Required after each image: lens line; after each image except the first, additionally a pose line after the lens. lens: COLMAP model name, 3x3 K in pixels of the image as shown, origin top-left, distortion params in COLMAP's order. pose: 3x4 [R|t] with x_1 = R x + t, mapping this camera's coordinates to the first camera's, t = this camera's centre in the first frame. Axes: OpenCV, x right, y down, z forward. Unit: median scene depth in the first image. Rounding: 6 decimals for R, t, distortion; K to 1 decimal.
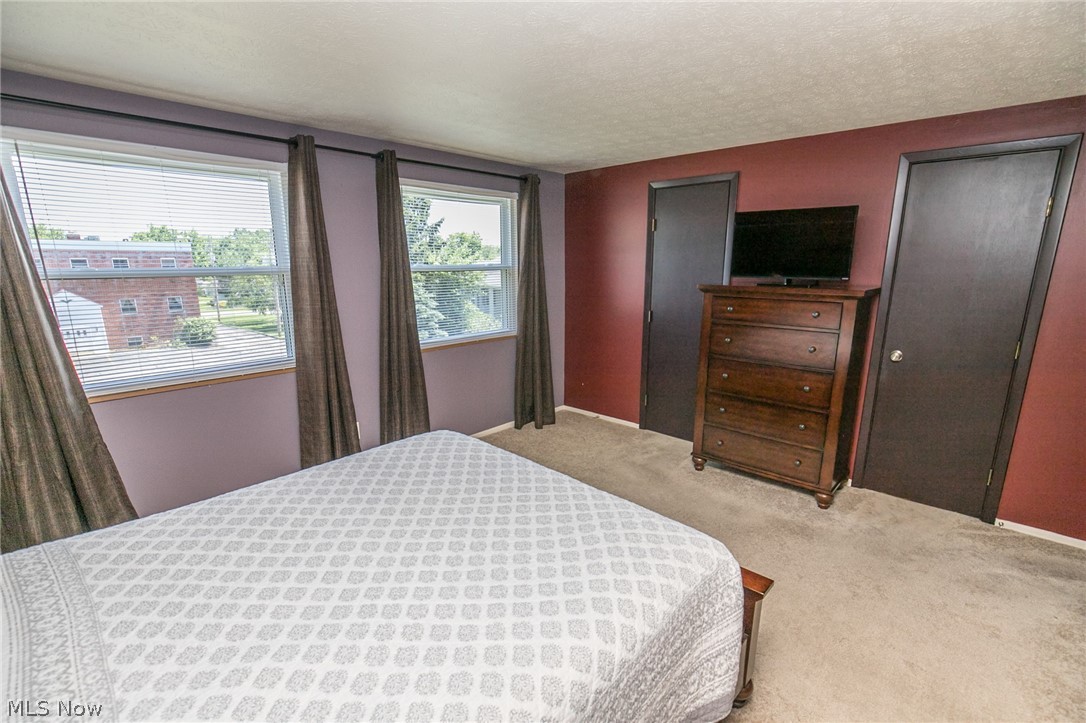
lens RADIAL K [[491.4, 0, 544.1], [0, 491.4, 373.0], [0, 0, 1]] dist [-0.018983, 0.005991]
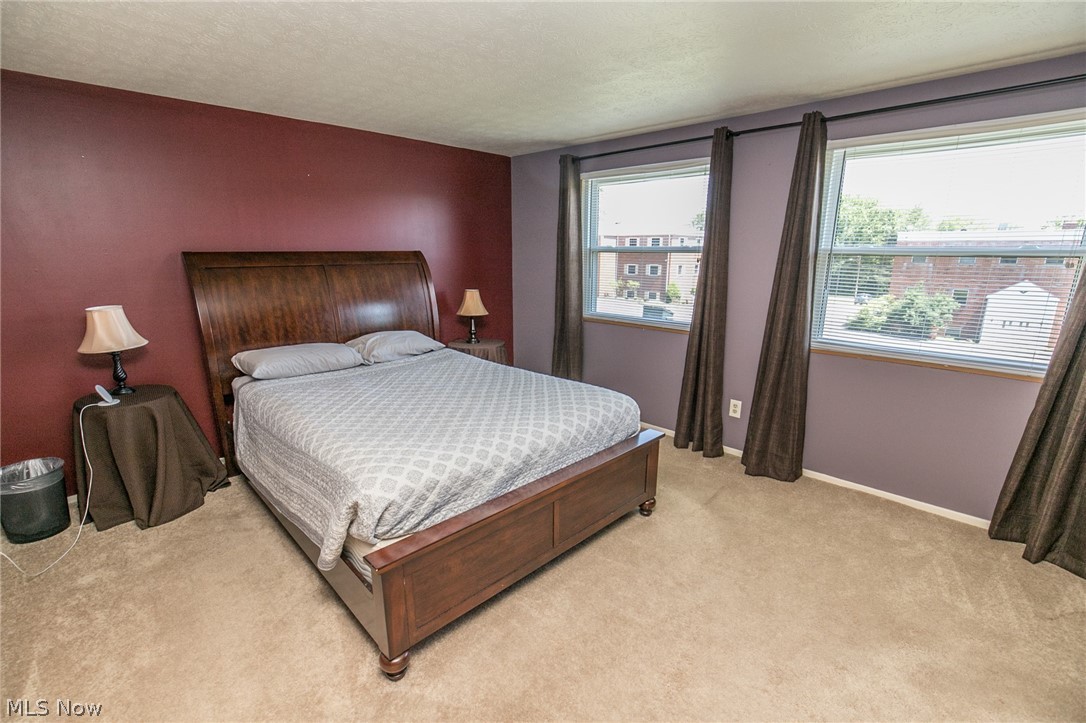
lens RADIAL K [[491.4, 0, 544.1], [0, 491.4, 373.0], [0, 0, 1]] dist [-0.018983, 0.005991]
pose [[-0.037356, 0.252715, -0.966819, 0.663050], [-0.220205, 0.941631, 0.254639, -0.136805], [0.974738, 0.222411, 0.020474, 0.627562]]
